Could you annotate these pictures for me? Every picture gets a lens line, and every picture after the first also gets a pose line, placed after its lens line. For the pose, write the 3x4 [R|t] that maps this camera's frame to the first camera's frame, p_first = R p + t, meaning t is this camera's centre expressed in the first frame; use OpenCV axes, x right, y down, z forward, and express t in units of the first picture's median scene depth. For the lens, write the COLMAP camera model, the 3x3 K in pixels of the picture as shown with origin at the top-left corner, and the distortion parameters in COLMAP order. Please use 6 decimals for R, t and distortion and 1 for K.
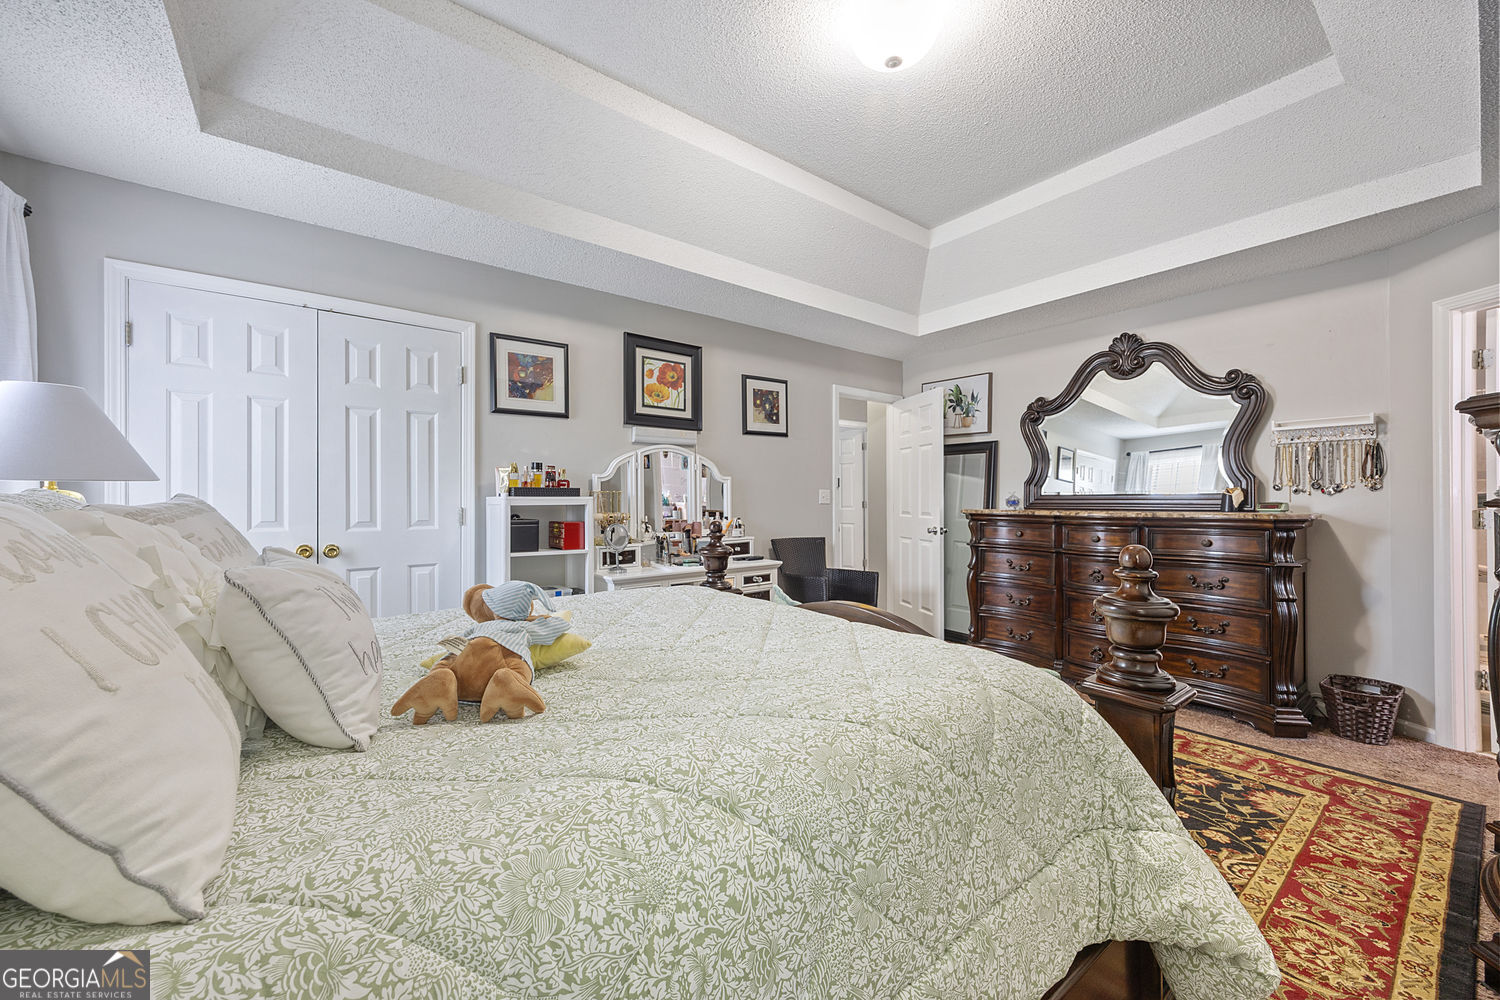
lens RADIAL K [[581.3, 0, 742.6], [0, 581.3, 497.7], [0, 0, 1]] dist [-0.000589, -0.000627]
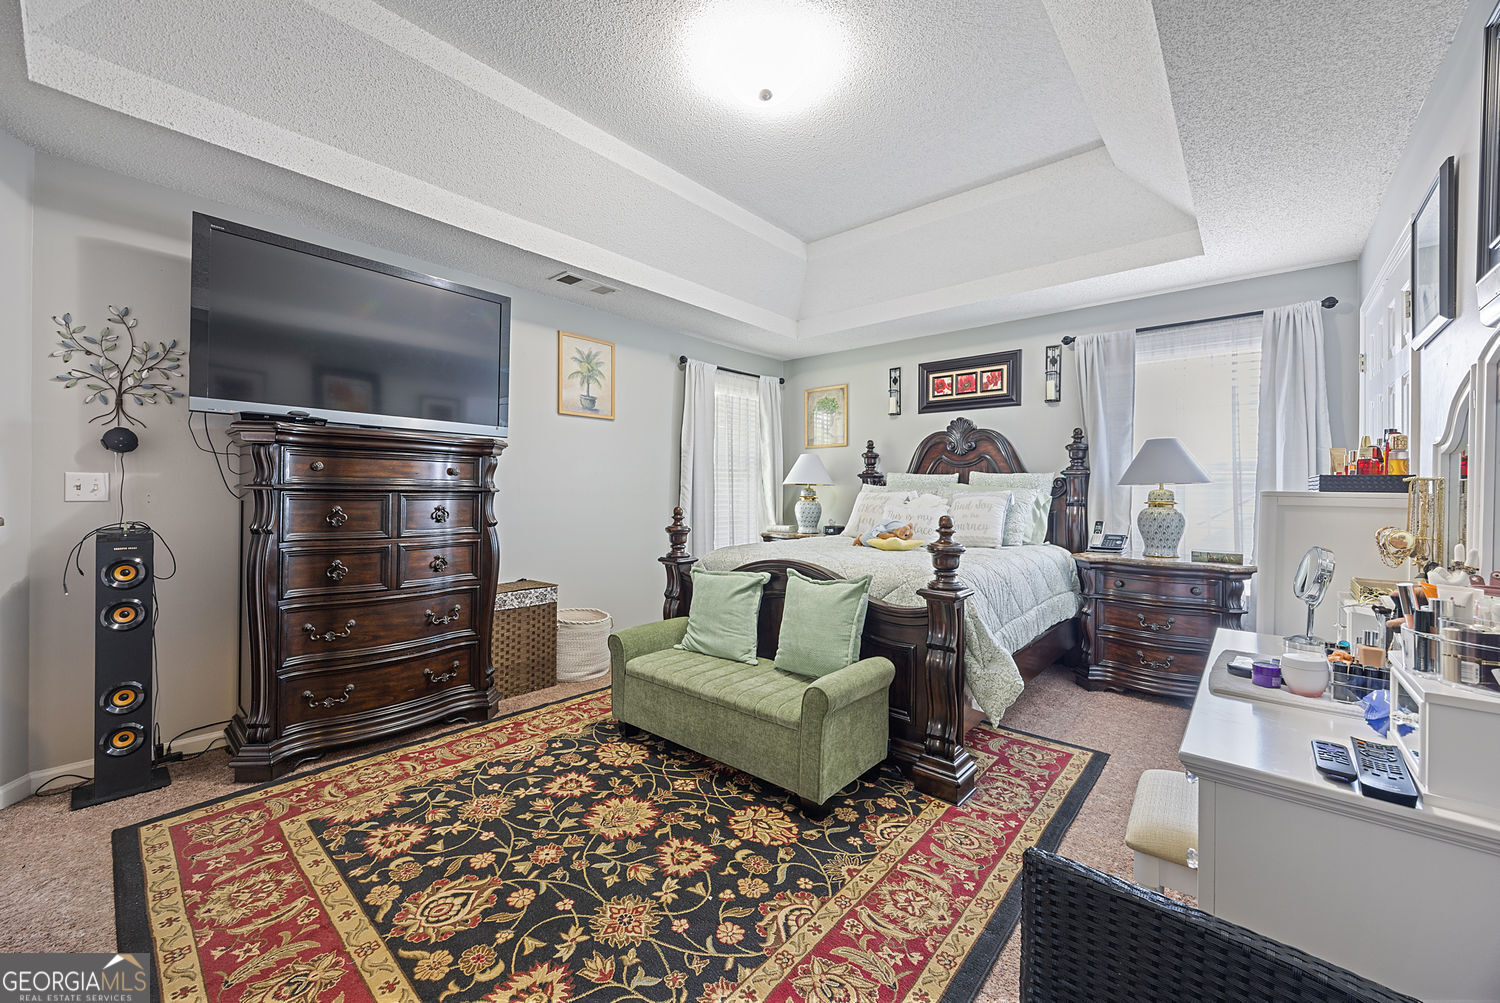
lens RADIAL K [[581.3, 0, 744.2], [0, 581.3, 487.6], [0, 0, 1]] dist [-0.000589, -0.000627]
pose [[-0.980461, -0.005007, -0.196648, 0.307694], [-0.004379, 0.999984, -0.003631, 0.000459], [0.196663, -0.002699, -0.980468, 1.264390]]
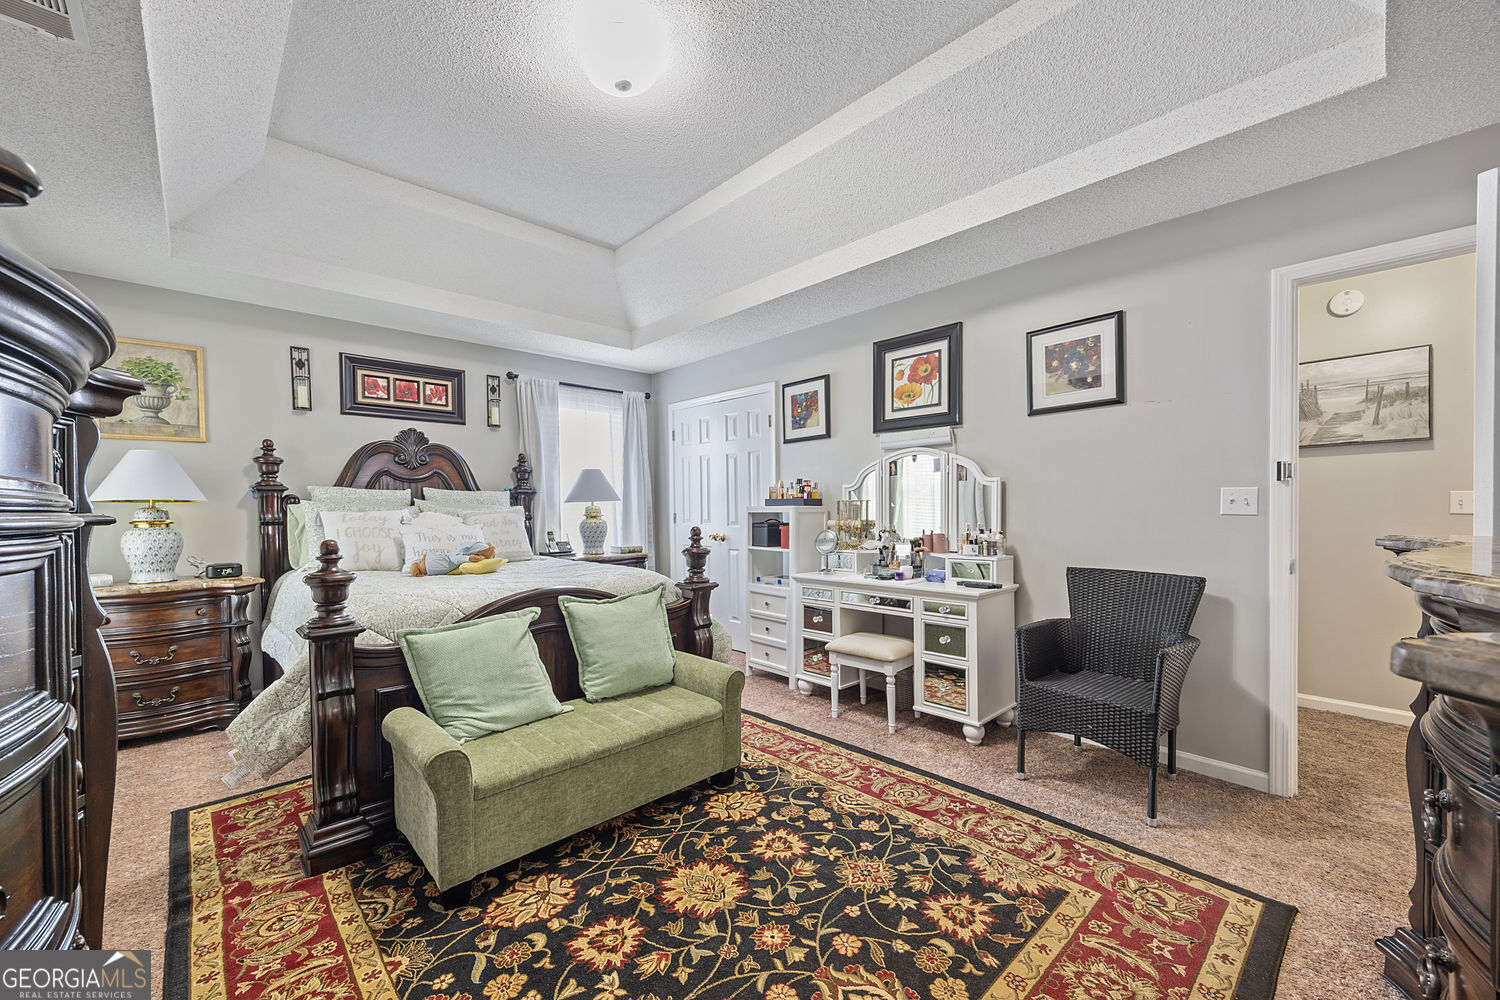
lens RADIAL K [[581.3, 0, 737.1], [0, 581.3, 513.6], [0, 0, 1]] dist [-0.000589, -0.000627]
pose [[0.083705, 0.013128, -0.996404, 0.796544], [0.005908, 0.999889, 0.013671, -0.001185], [0.996473, -0.007031, 0.083618, 0.674800]]
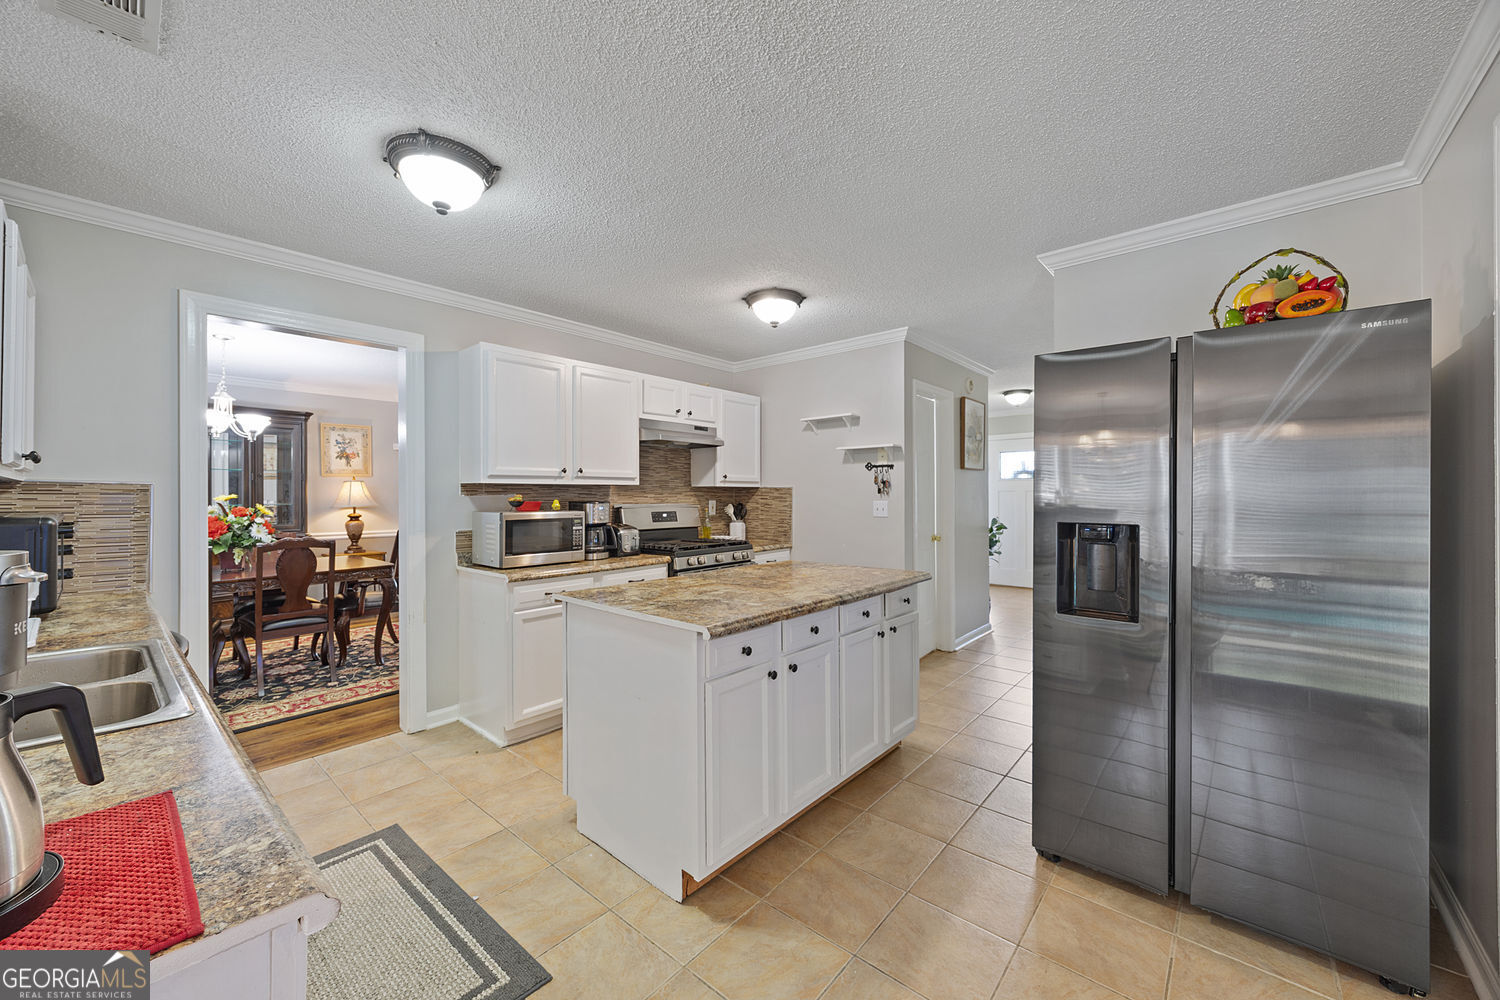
lens RADIAL K [[581.3, 0, 750.1], [0, 581.3, 498.2], [0, 0, 1]] dist [-0.000589, -0.000627]
pose [[0.980399, -0.006546, 0.196915, 0.993811], [0.004960, 0.999951, 0.008546, -0.021148], [-0.196961, -0.007402, 0.980383, -0.635547]]
